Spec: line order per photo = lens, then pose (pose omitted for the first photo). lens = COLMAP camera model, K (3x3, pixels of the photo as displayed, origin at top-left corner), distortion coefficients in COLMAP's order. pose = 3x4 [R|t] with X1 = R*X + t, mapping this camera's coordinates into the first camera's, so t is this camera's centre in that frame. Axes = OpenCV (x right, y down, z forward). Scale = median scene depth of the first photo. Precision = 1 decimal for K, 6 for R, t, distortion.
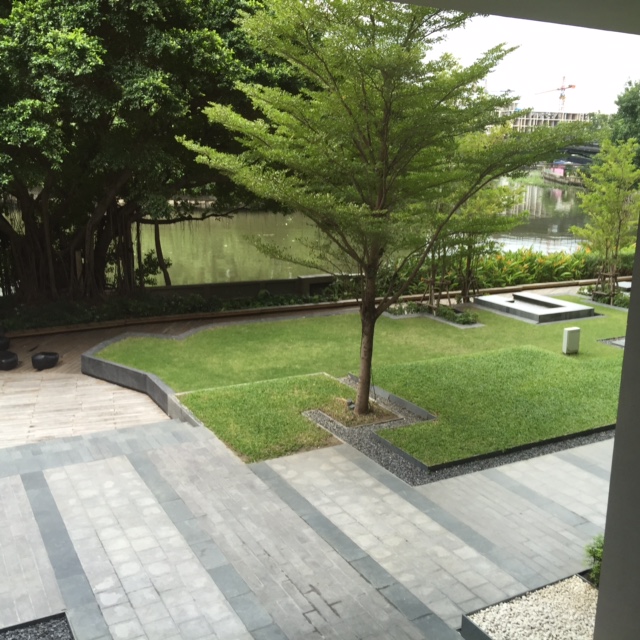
lens RADIAL K [[714.1, 0, 320.0], [0, 714.1, 320.0], [0, 0, 1]] dist [0.017211, 0.054278]
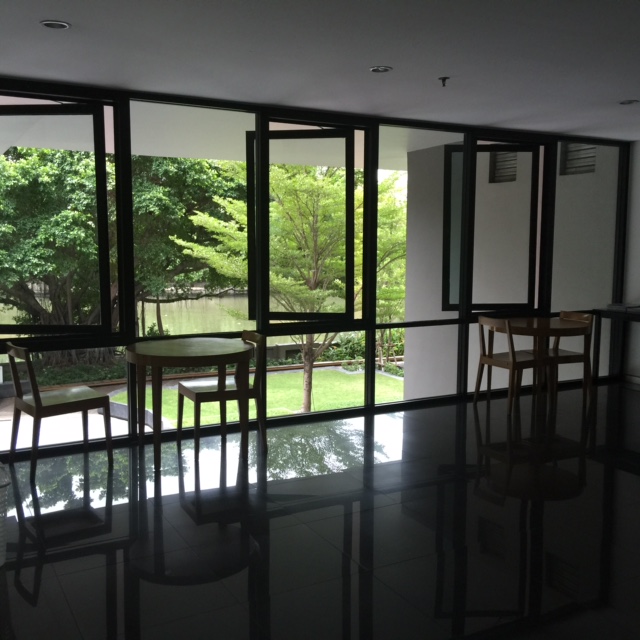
lens RADIAL K [[722.1, 0, 320.0], [0, 722.1, 320.0], [0, 0, 1]] dist [-0.007752, -0.018204]
pose [[0.999892, -0.014061, -0.004312, 0.075671], [0.013448, 0.992786, -0.119142, 0.067347], [0.005956, 0.119071, 0.992868, -0.312526]]
